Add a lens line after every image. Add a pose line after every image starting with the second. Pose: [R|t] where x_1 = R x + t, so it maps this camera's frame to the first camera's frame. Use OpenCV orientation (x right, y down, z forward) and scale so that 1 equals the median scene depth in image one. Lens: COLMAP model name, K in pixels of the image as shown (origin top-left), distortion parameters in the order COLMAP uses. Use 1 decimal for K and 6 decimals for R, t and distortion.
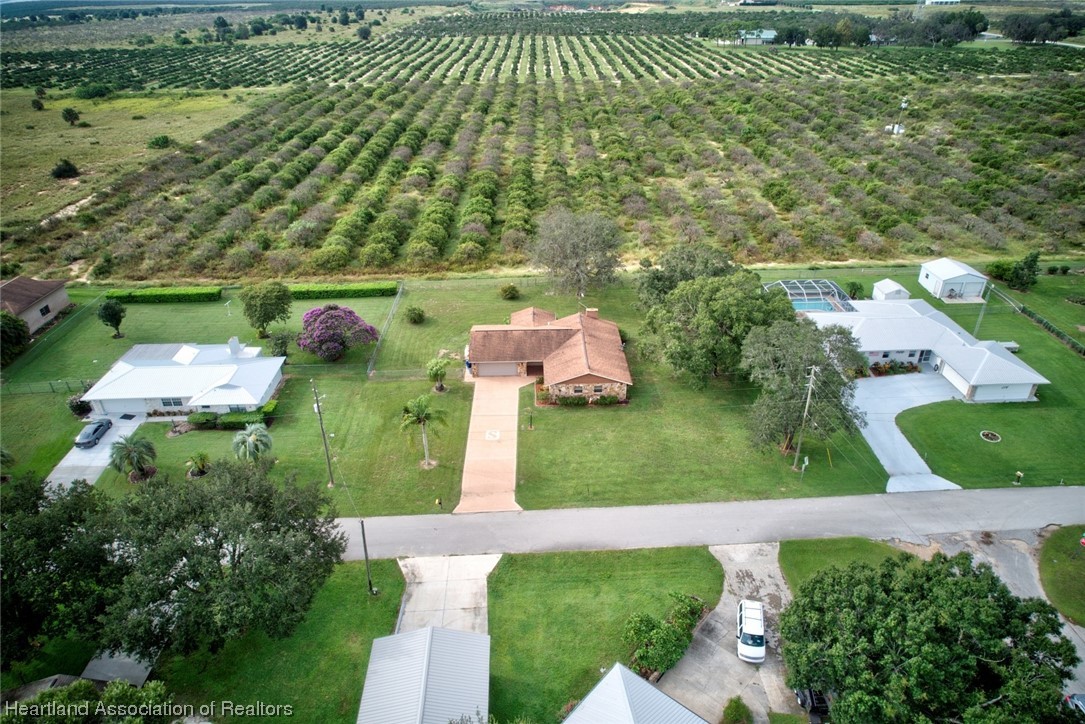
lens RADIAL K [[708.8, 0, 542.5], [0, 708.8, 362.0], [0, 0, 1]] dist [-0.076714, 0.067686]
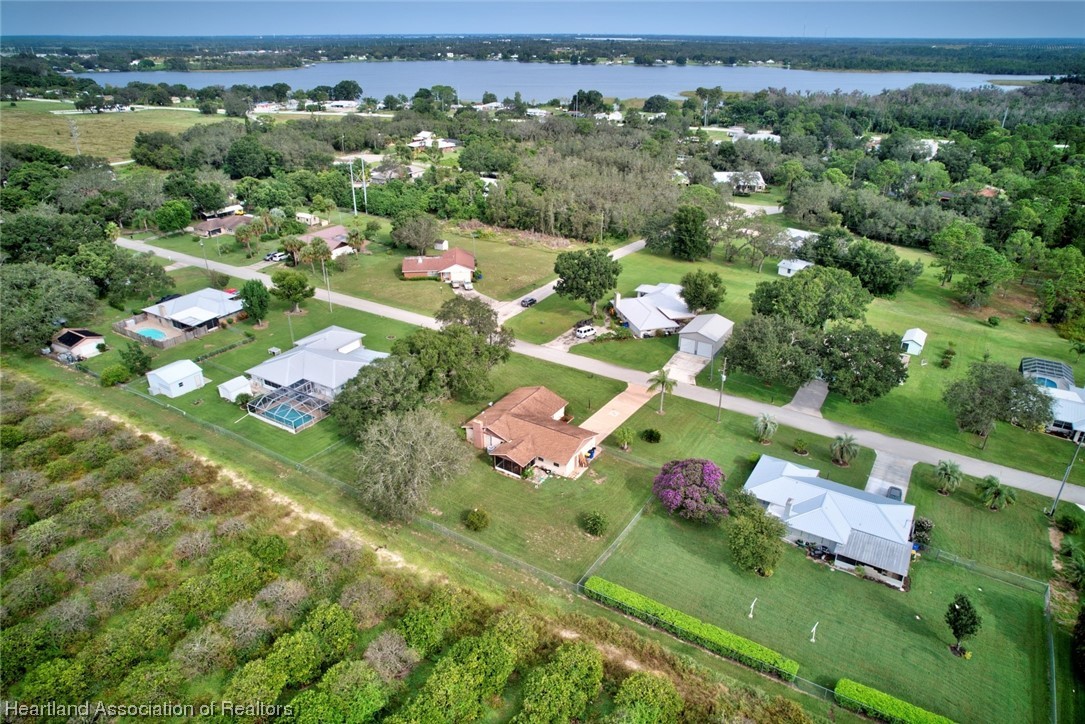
lens RADIAL K [[708.8, 0, 542.5], [0, 708.8, 362.0], [0, 0, 1]] dist [-0.076714, 0.067686]
pose [[-0.831904, -0.229157, 0.505394, -0.746589], [0.270788, 0.627316, 0.730170, -1.221699], [-0.484365, 0.744286, -0.459814, 1.817714]]
